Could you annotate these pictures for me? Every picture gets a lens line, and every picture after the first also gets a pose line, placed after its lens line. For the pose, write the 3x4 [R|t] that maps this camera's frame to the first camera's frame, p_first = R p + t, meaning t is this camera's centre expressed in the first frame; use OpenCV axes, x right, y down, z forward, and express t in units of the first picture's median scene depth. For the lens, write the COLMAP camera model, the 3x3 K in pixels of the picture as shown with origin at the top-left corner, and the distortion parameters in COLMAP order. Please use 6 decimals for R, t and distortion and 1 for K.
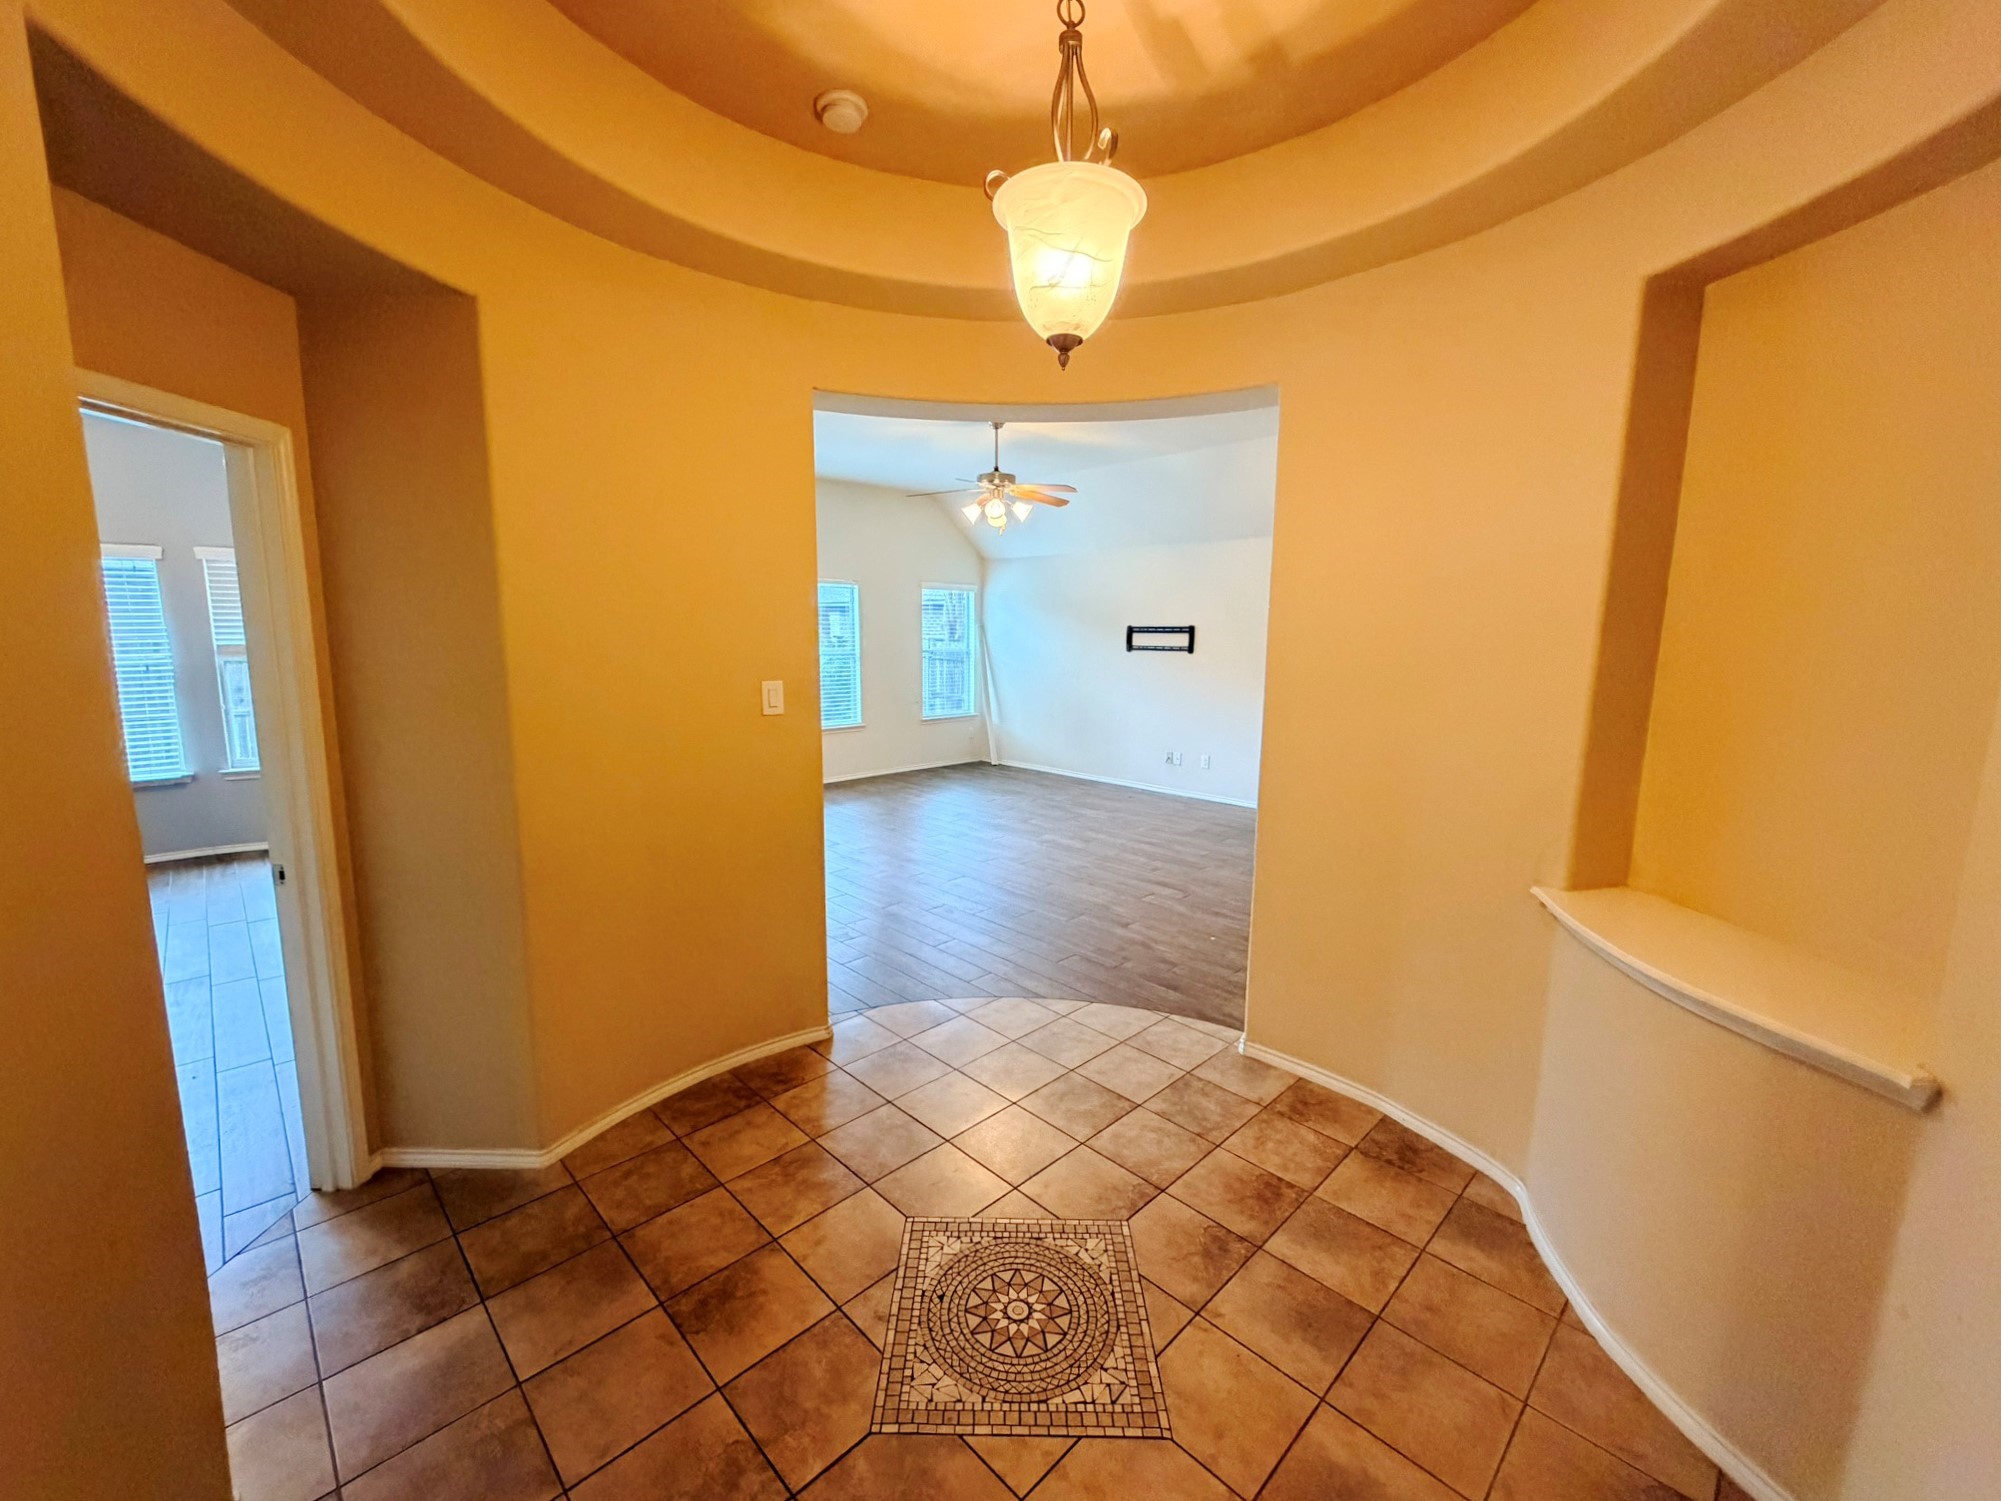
lens RADIAL K [[797.5, 0, 1003.5], [0, 797.5, 746.6], [0, 0, 1]] dist [0.001403, -0.000480]
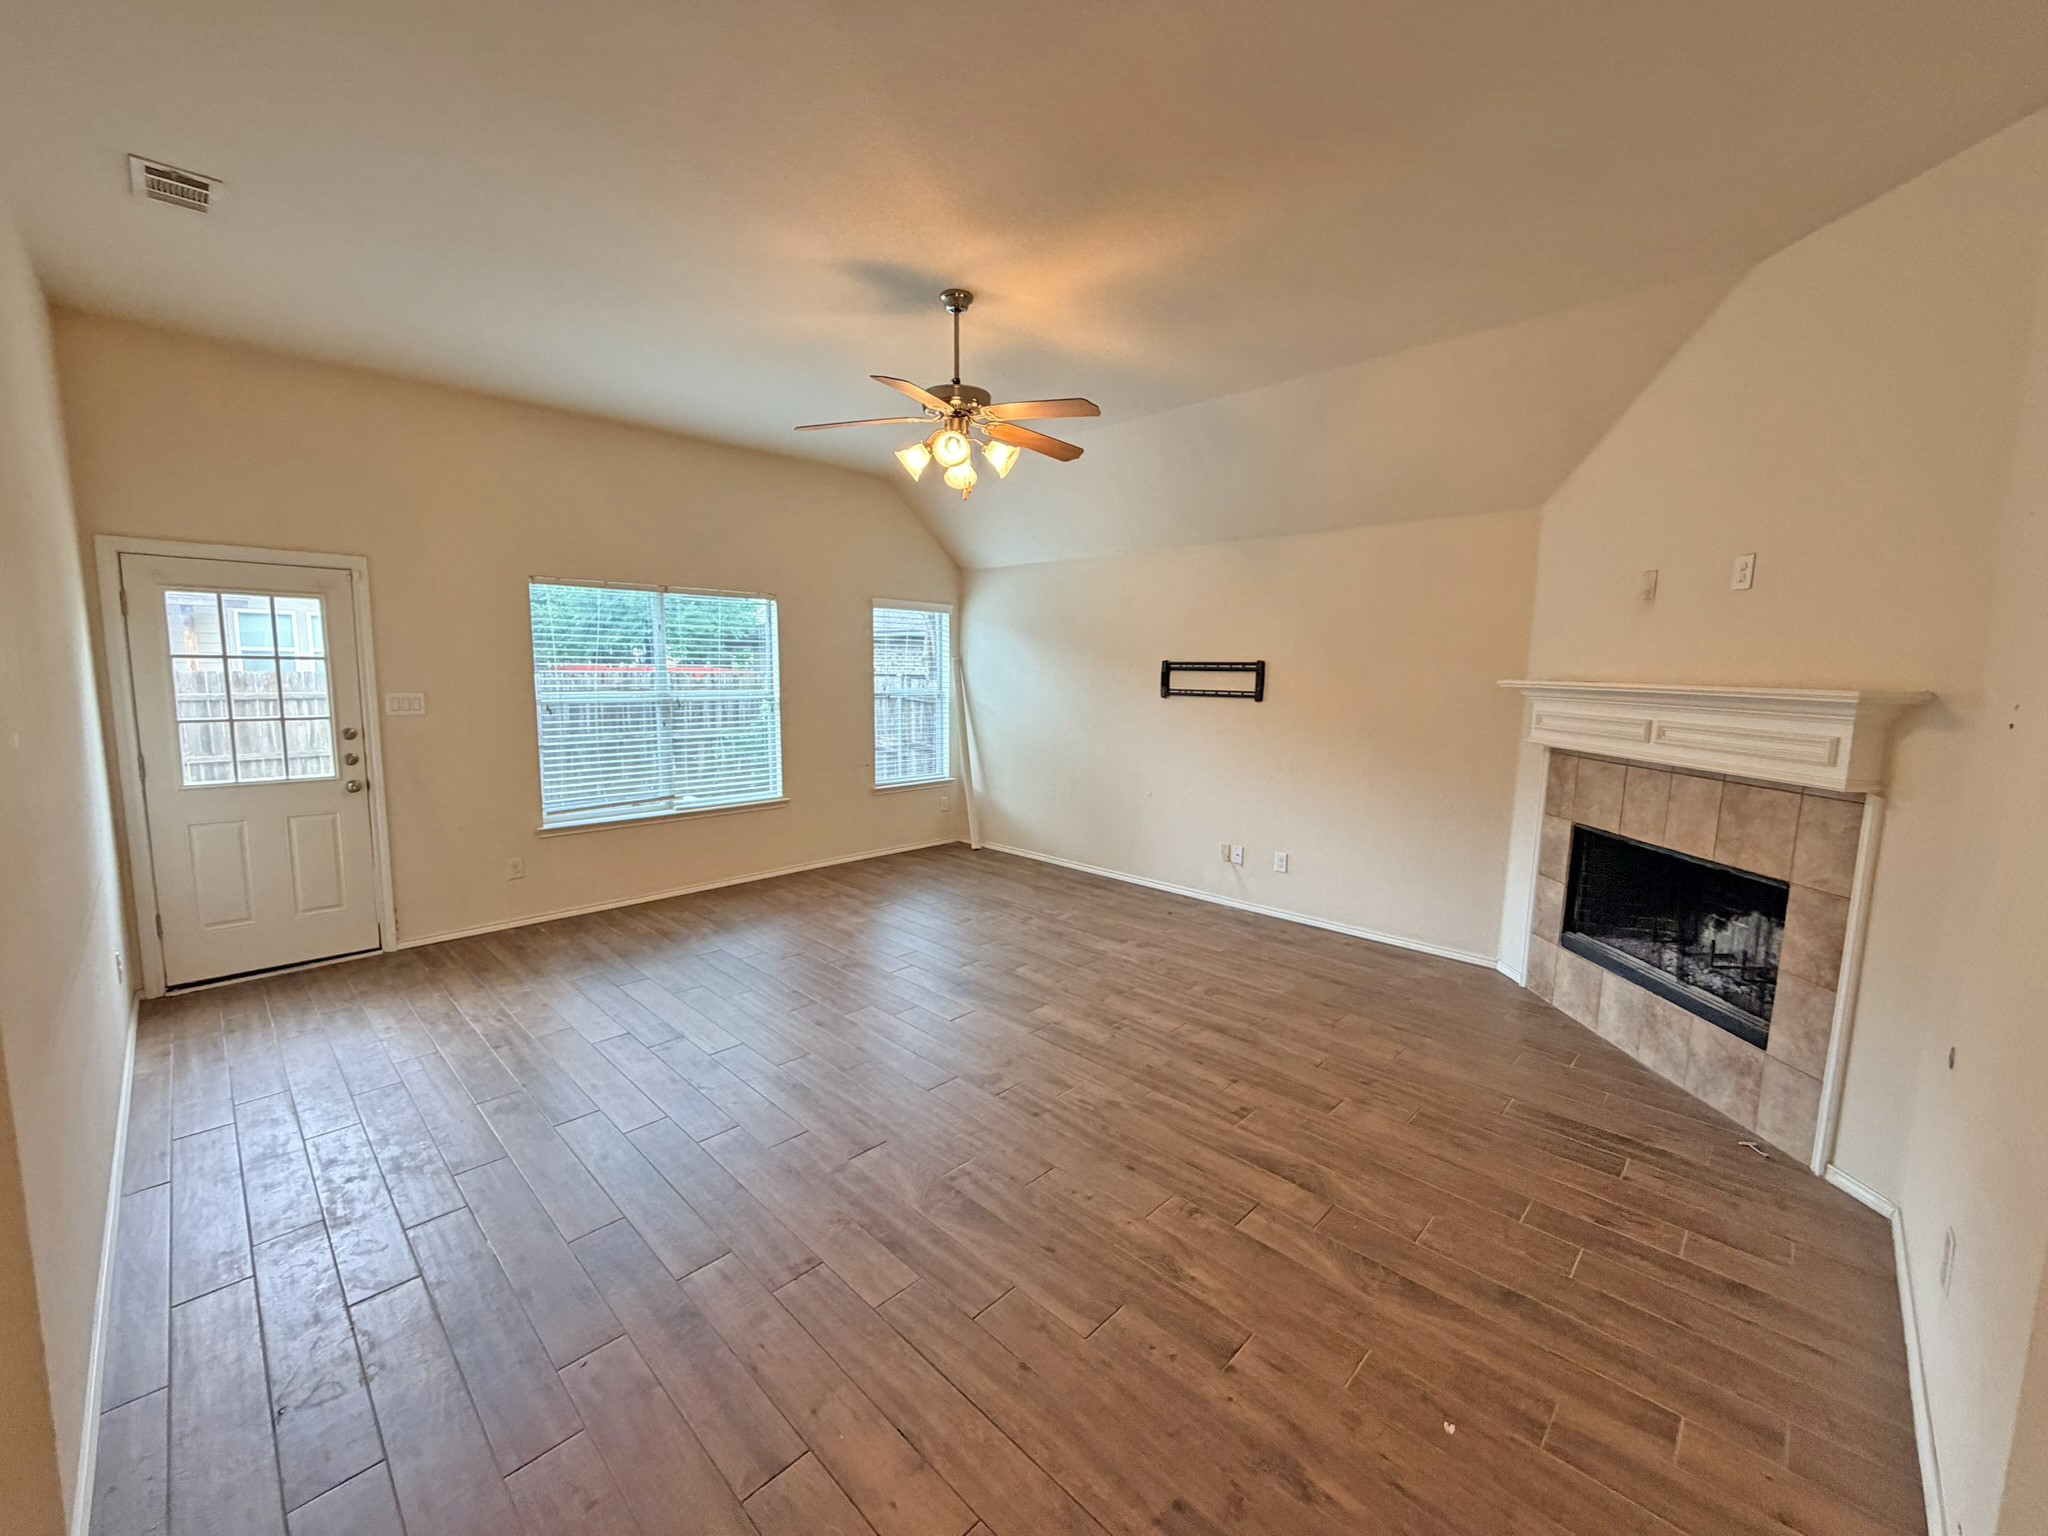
lens RADIAL K [[816.3, 0, 1021.0], [0, 816.3, 767.8], [0, 0, 1]] dist [0.001403, -0.000480]
pose [[0.999788, 0.003215, 0.020320, 0.020760], [-0.002800, 0.999788, -0.020420, -0.050225], [-0.020381, 0.020359, 0.999585, 0.340374]]
